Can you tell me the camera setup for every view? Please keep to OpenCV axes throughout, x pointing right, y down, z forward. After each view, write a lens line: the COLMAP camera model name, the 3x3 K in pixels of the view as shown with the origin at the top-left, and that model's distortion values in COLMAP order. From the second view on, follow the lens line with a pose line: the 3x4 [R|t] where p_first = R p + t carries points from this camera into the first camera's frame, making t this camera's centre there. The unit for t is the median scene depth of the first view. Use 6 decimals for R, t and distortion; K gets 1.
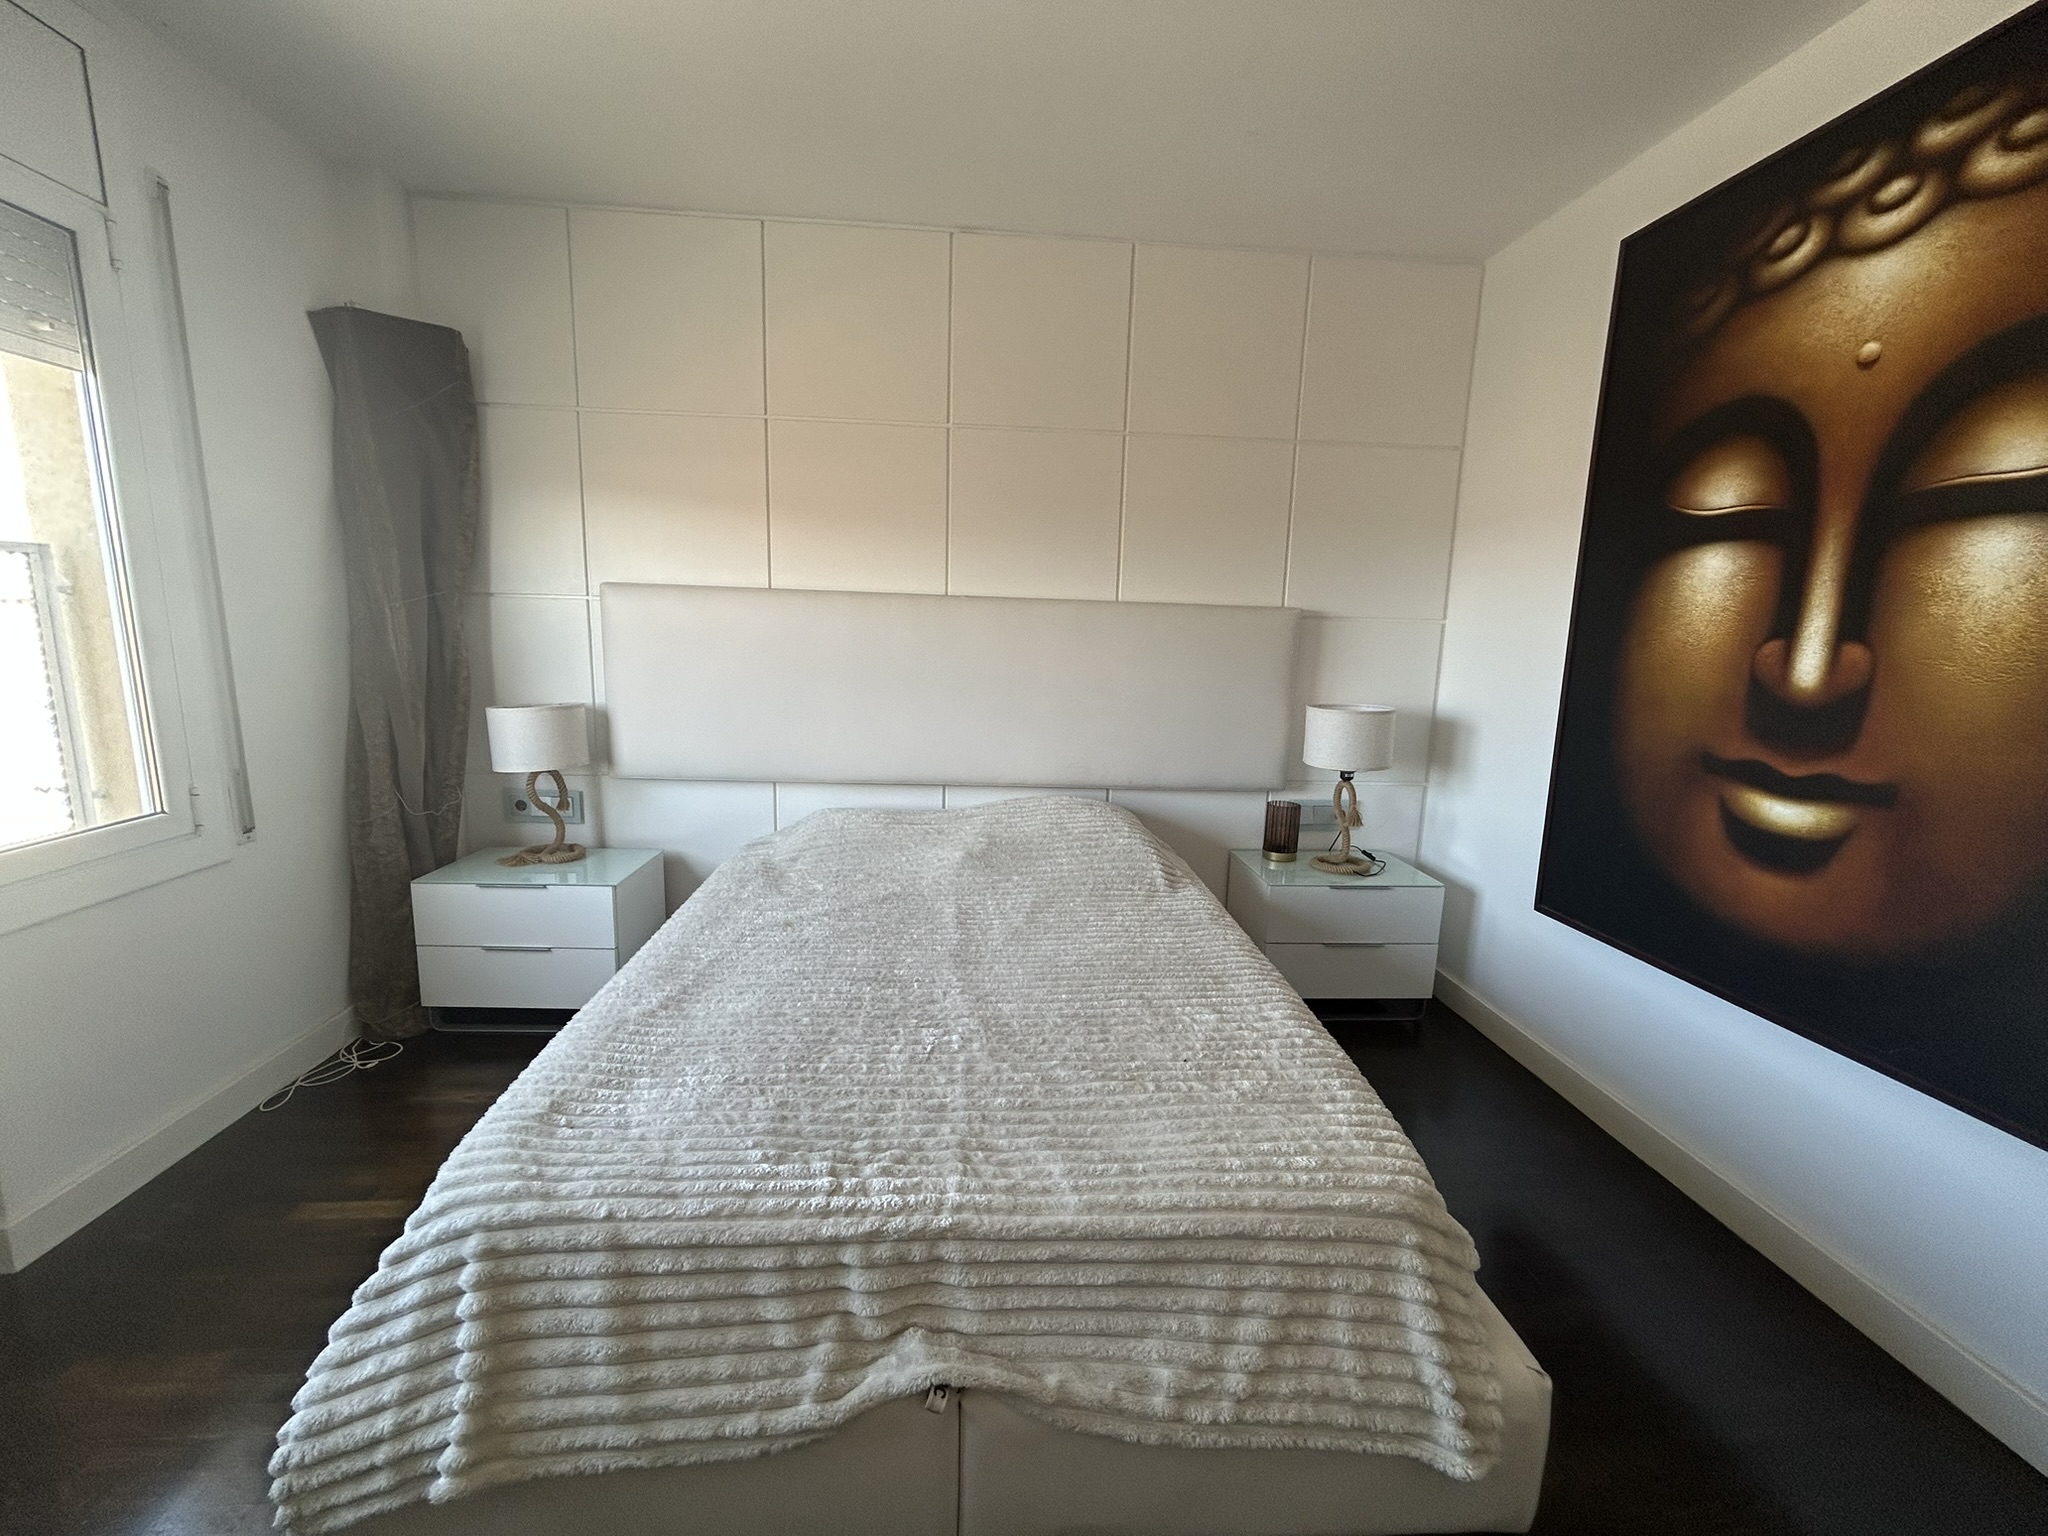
lens RADIAL K [[831.2, 0, 1026.0], [0, 831.2, 764.0], [0, 0, 1]] dist [-0.000910, 0.000416]
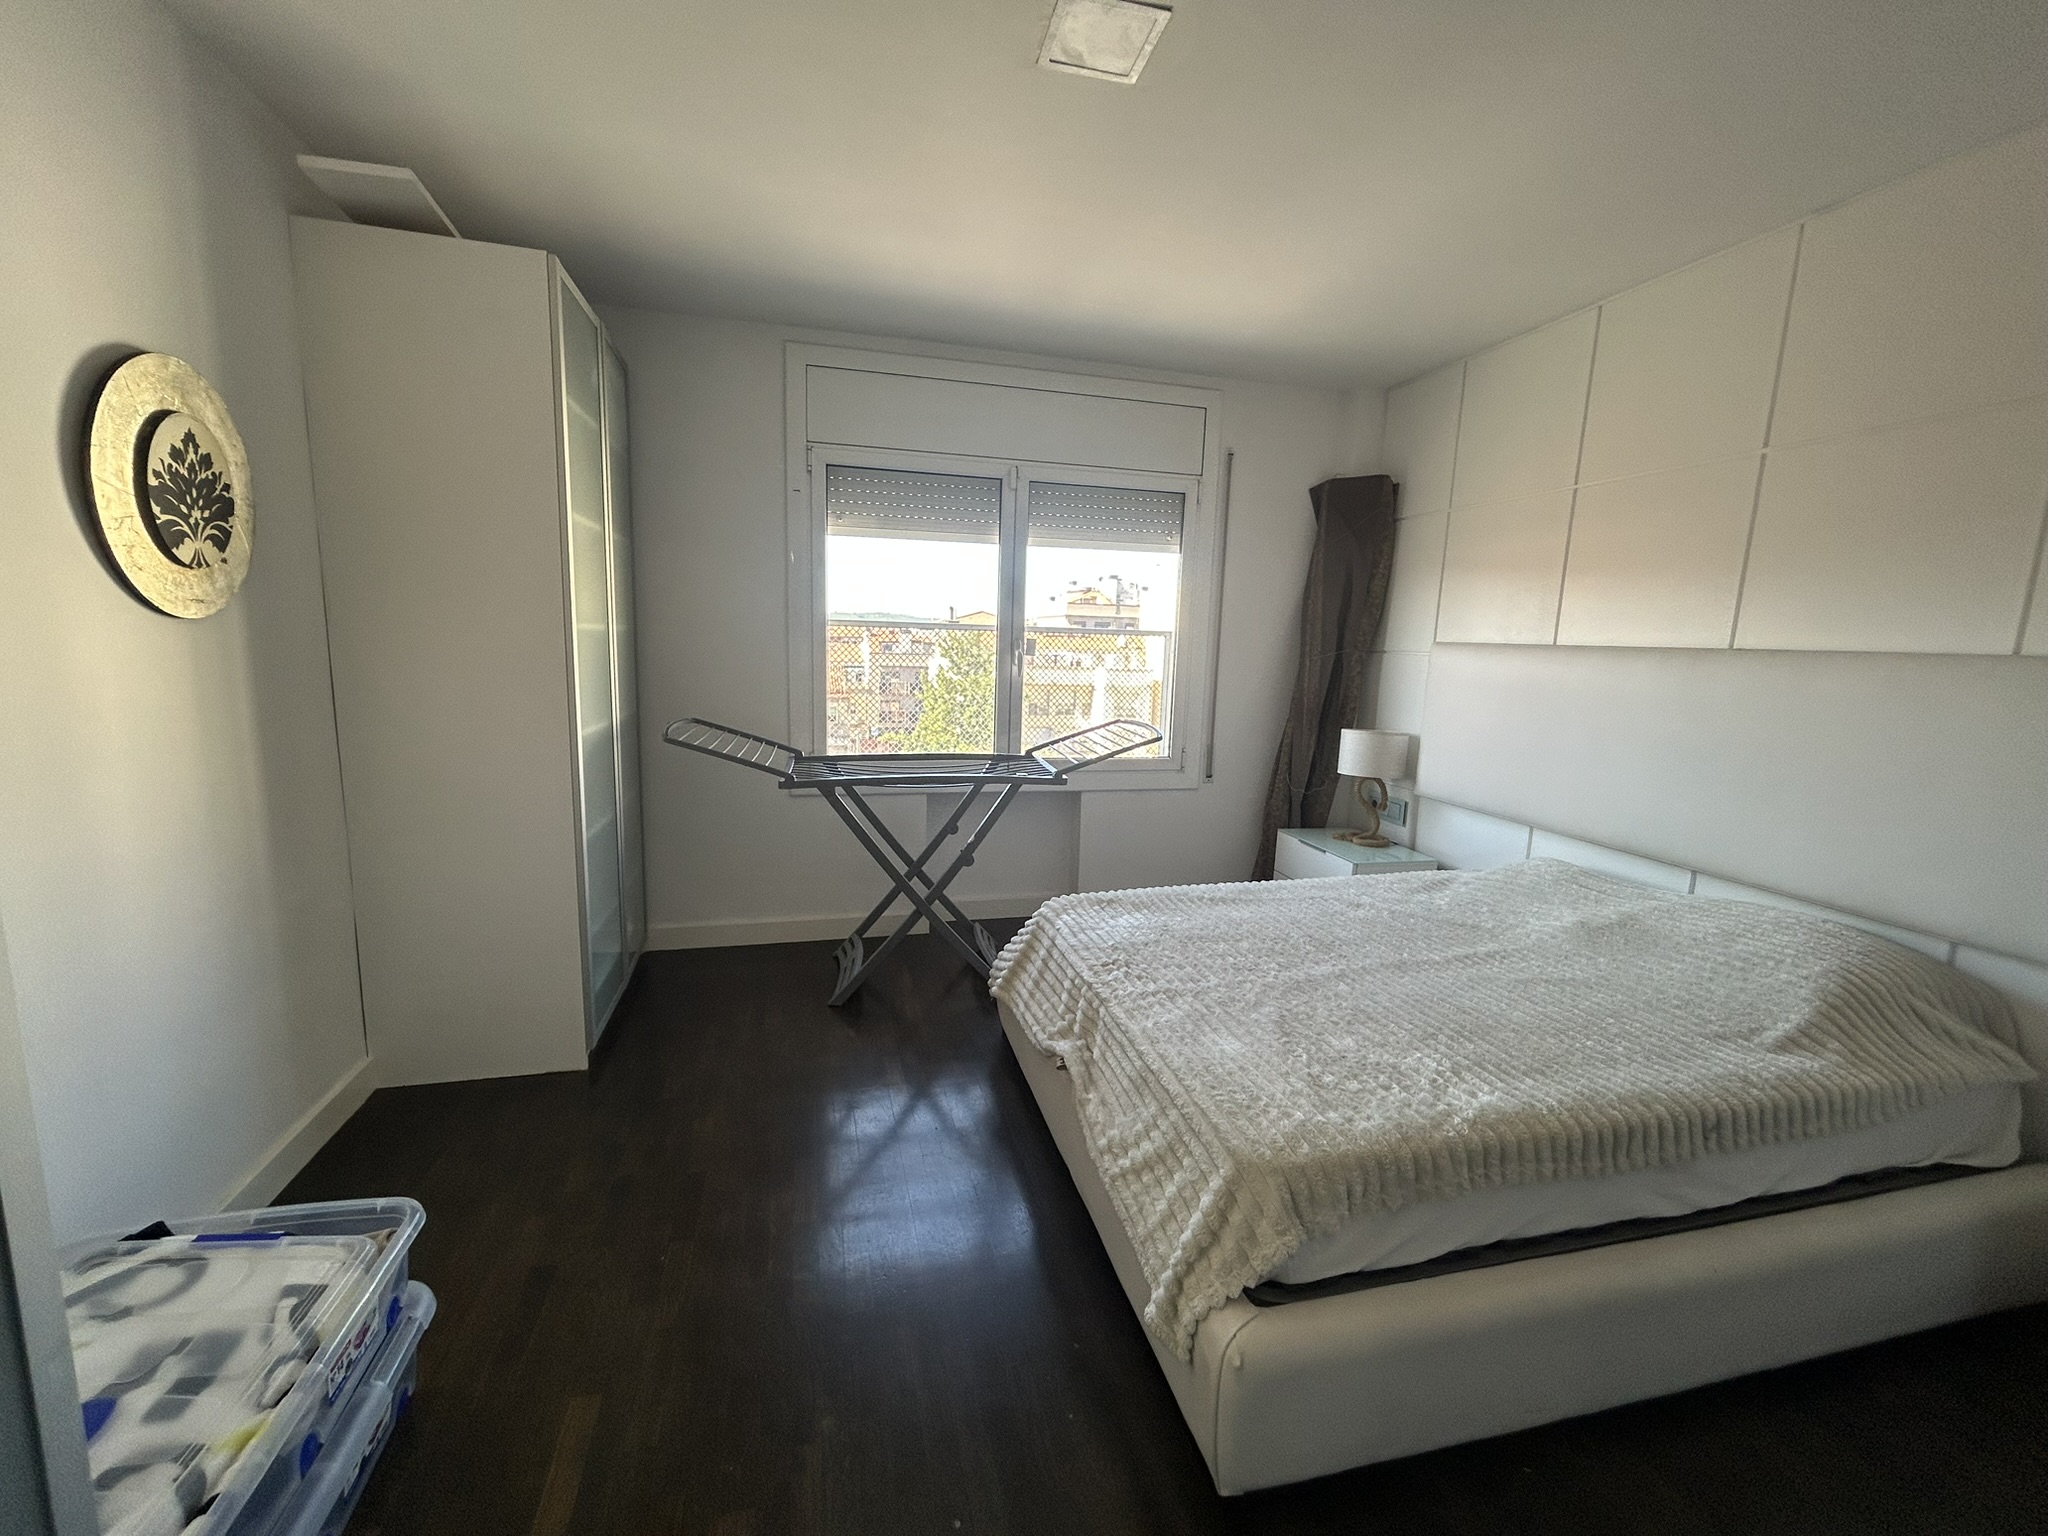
lens RADIAL K [[831.2, 0, 1023.0], [0, 831.2, 769.3], [0, 0, 1]] dist [-0.000910, 0.000416]
pose [[0.178802, 0.129830, -0.975282, 0.757607], [-0.188781, 0.977365, 0.095497, -0.033410], [0.965604, 0.167040, 0.199264, 0.186256]]
